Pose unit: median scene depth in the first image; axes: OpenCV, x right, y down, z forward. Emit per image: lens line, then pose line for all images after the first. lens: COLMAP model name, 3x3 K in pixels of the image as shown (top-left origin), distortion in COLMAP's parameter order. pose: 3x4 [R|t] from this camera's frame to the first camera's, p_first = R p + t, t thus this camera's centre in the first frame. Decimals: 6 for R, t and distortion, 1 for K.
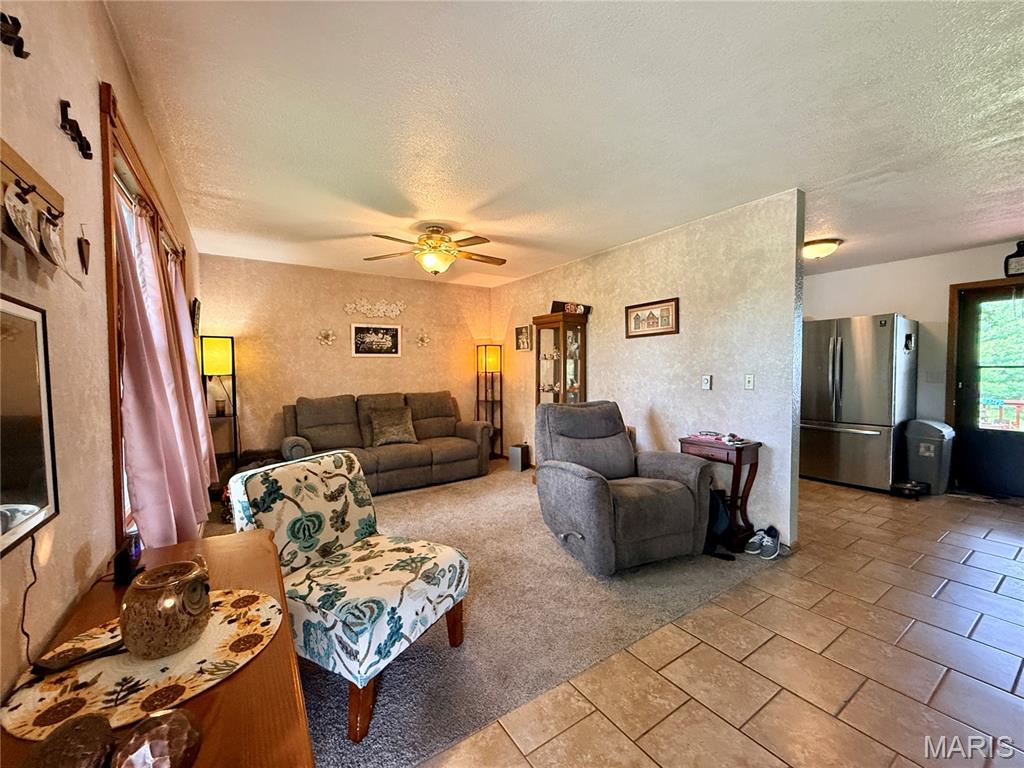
lens RADIAL K [[410.5, 0, 504.6], [0, 410.5, 386.1], [0, 0, 1]] dist [0.002453, -0.000700]
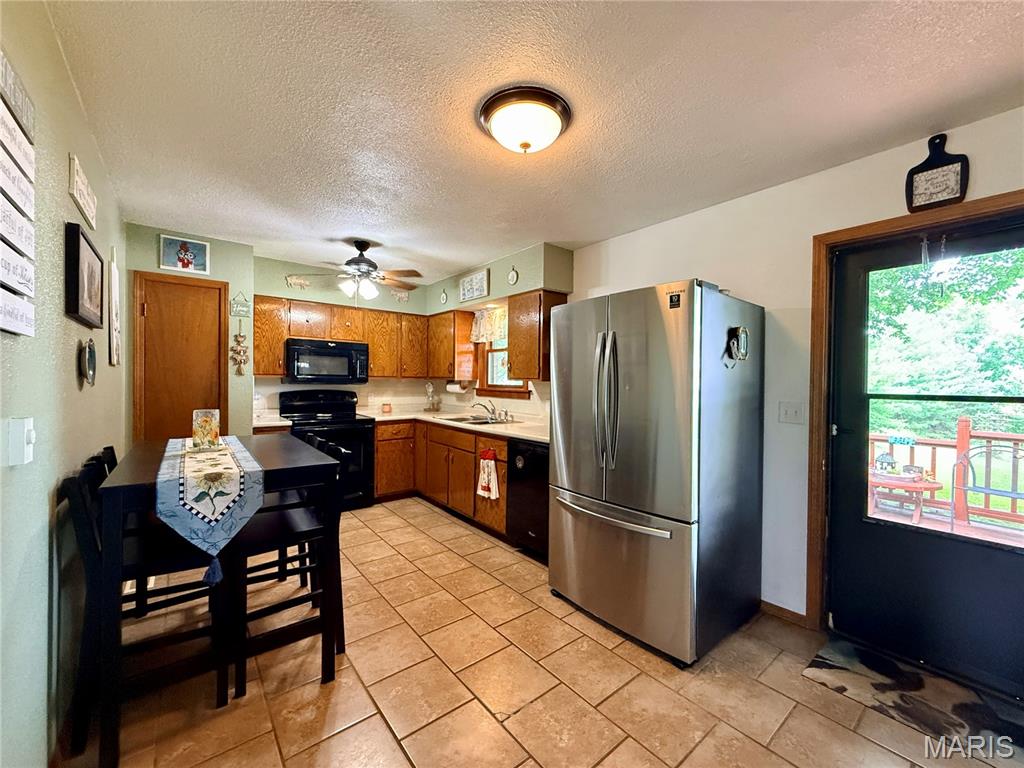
lens RADIAL K [[410.5, 0, 513.9], [0, 410.5, 384.9], [0, 0, 1]] dist [0.002453, -0.000700]
pose [[0.995420, 0.022860, 0.092823, 0.665562], [-0.019847, 0.999250, -0.033253, -0.035249], [-0.093514, 0.031258, 0.995127, 0.528760]]
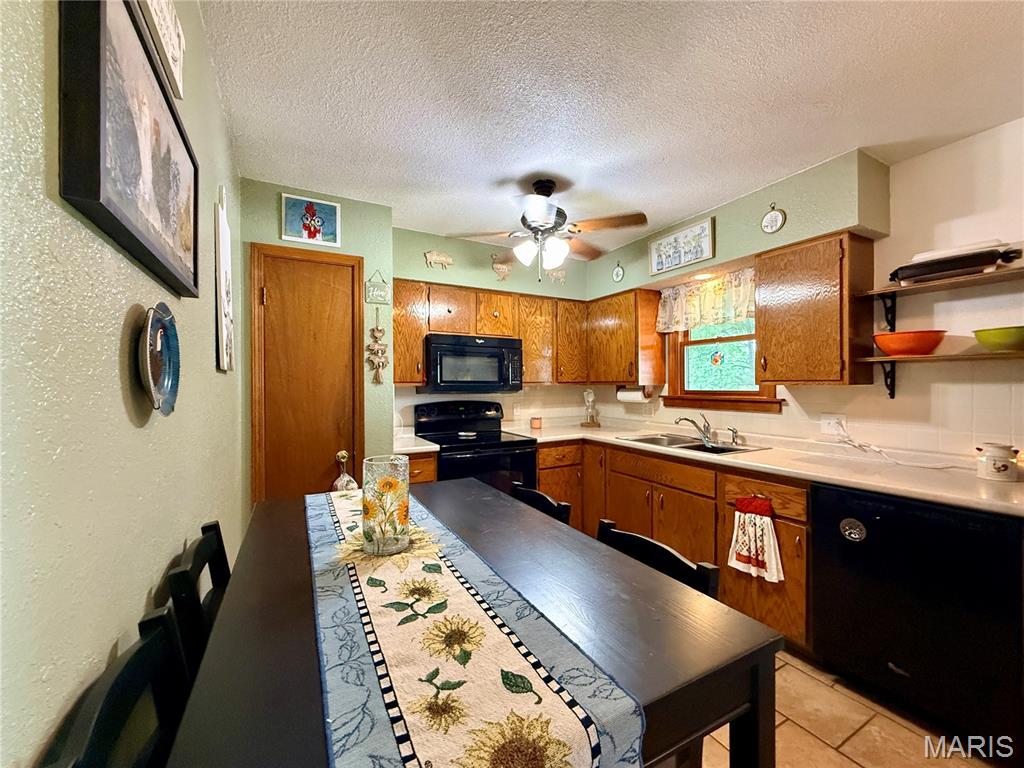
lens RADIAL K [[410.5, 0, 513.5], [0, 410.5, 384.8], [0, 0, 1]] dist [0.002453, -0.000700]
pose [[0.996294, 0.006146, -0.085799, 0.445438], [-0.009780, 0.999070, -0.041994, -0.046232], [0.085461, 0.042677, 0.995427, 0.816080]]
